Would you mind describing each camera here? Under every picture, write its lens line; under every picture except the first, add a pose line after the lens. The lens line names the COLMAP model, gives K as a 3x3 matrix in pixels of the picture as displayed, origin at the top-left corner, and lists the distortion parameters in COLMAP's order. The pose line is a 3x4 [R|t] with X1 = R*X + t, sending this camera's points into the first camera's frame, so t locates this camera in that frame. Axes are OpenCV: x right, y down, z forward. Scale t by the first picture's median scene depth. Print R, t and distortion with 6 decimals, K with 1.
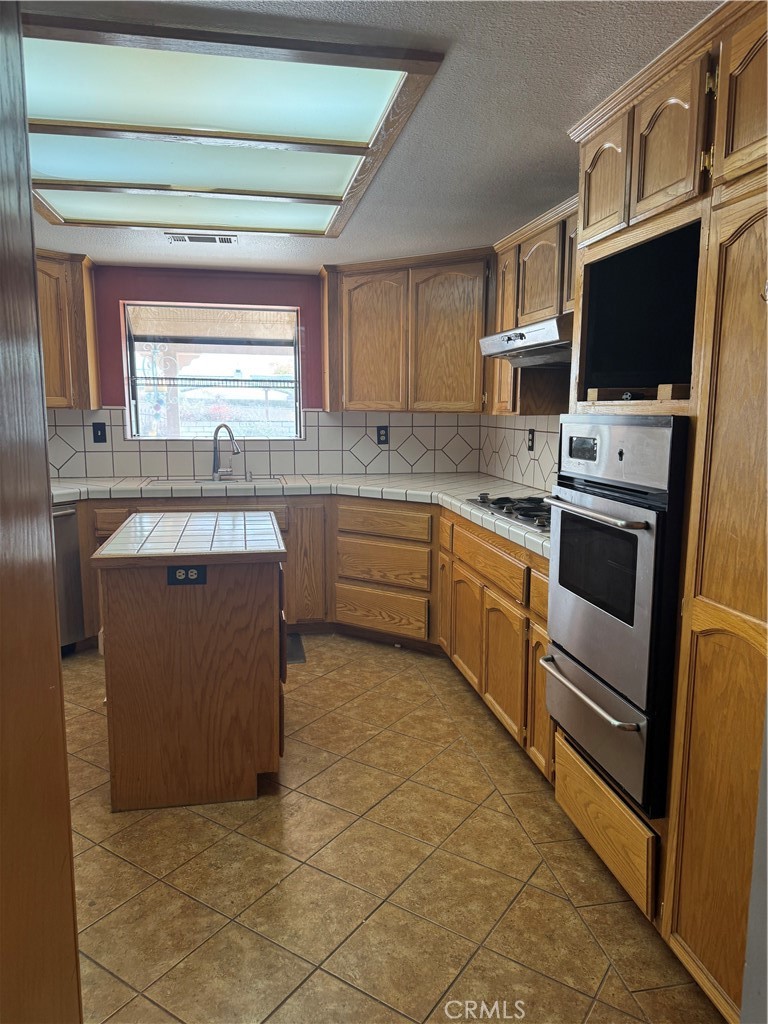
lens RADIAL K [[718.8, 0, 378.6], [0, 718.8, 508.4], [0, 0, 1]] dist [0.108005, -0.134835]
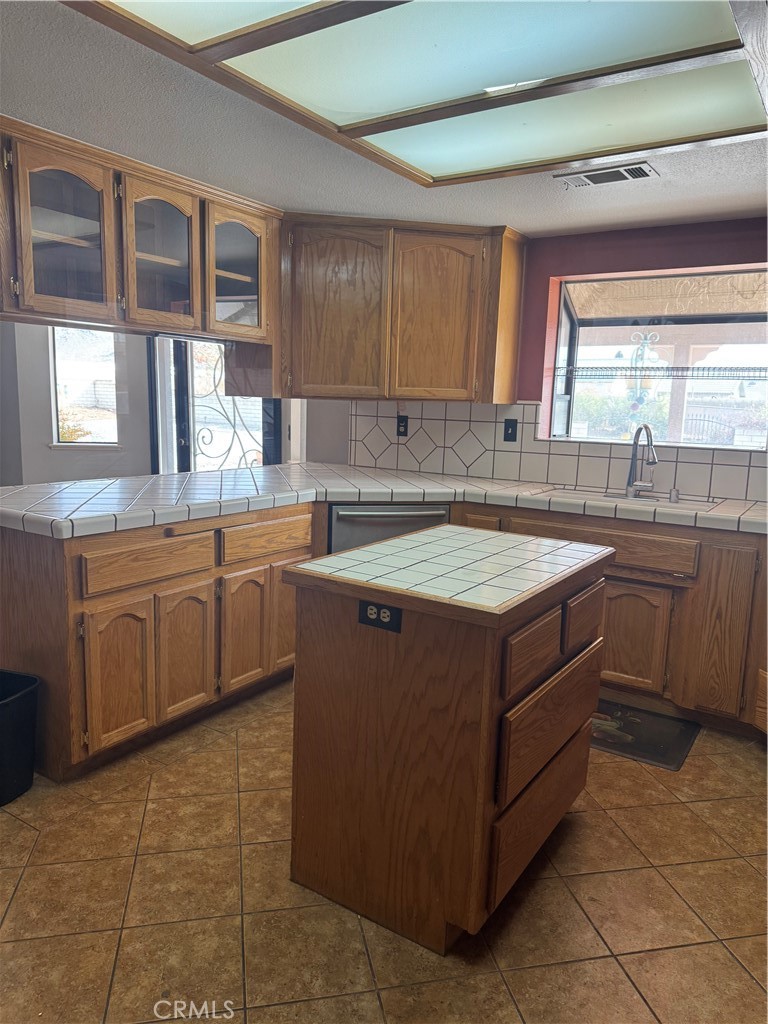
lens RADIAL K [[713.1, 0, 384.2], [0, 713.1, 520.6], [0, 0, 1]] dist [0.104423, -0.135380]
pose [[0.722185, 0.130661, -0.679247, 0.131484], [-0.125636, 0.990441, 0.056945, -0.026963], [0.680195, 0.044214, 0.731697, 0.281765]]
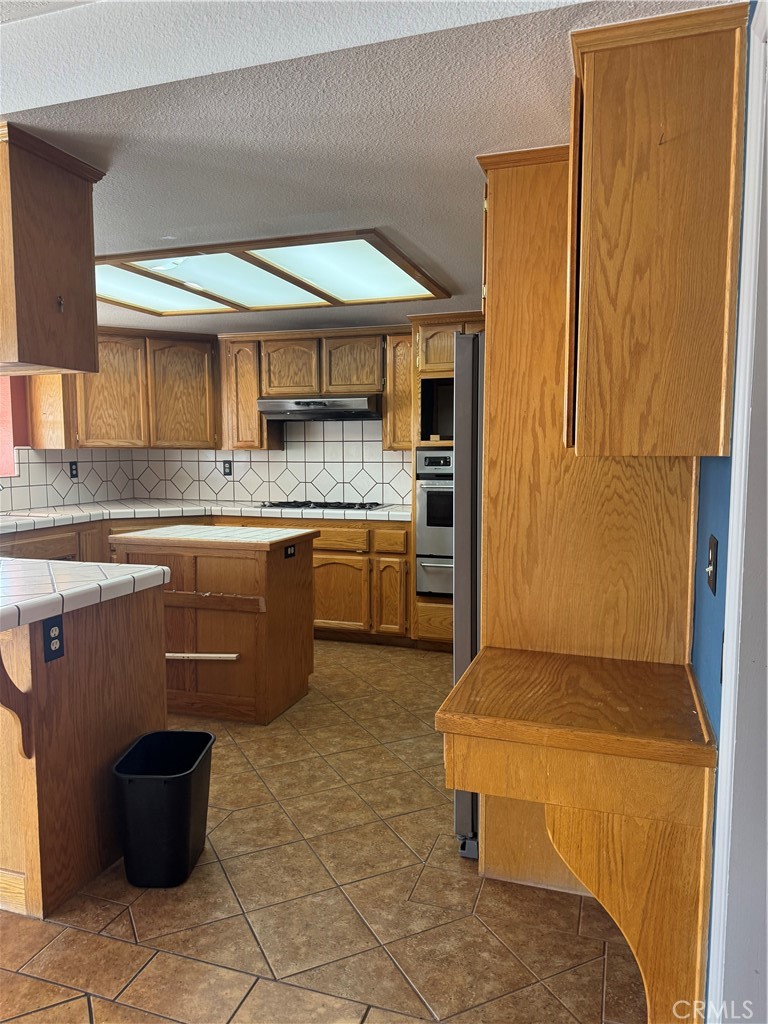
lens RADIAL K [[718.8, 0, 378.6], [0, 718.8, 508.4], [0, 0, 1]] dist [0.108005, -0.134835]
pose [[0.490173, -0.077837, 0.868143, -0.897864], [0.127917, 0.991645, 0.016685, -0.000409], [-0.862188, 0.102871, 0.496034, 0.039983]]
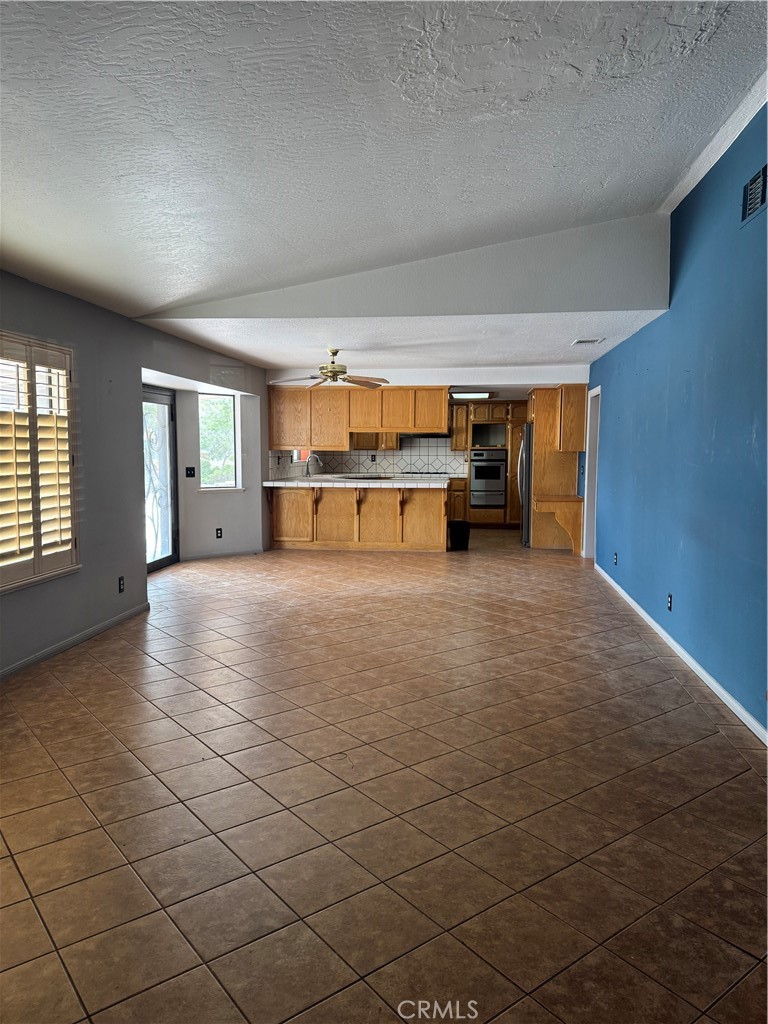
lens RADIAL K [[718.8, 0, 378.6], [0, 718.8, 508.4], [0, 0, 1]] dist [0.108005, -0.134835]
pose [[0.314150, -0.082702, 0.945764, -2.866565], [0.134265, 0.990056, 0.041976, -0.003947], [-0.939831, 0.113796, 0.322131, -0.034818]]
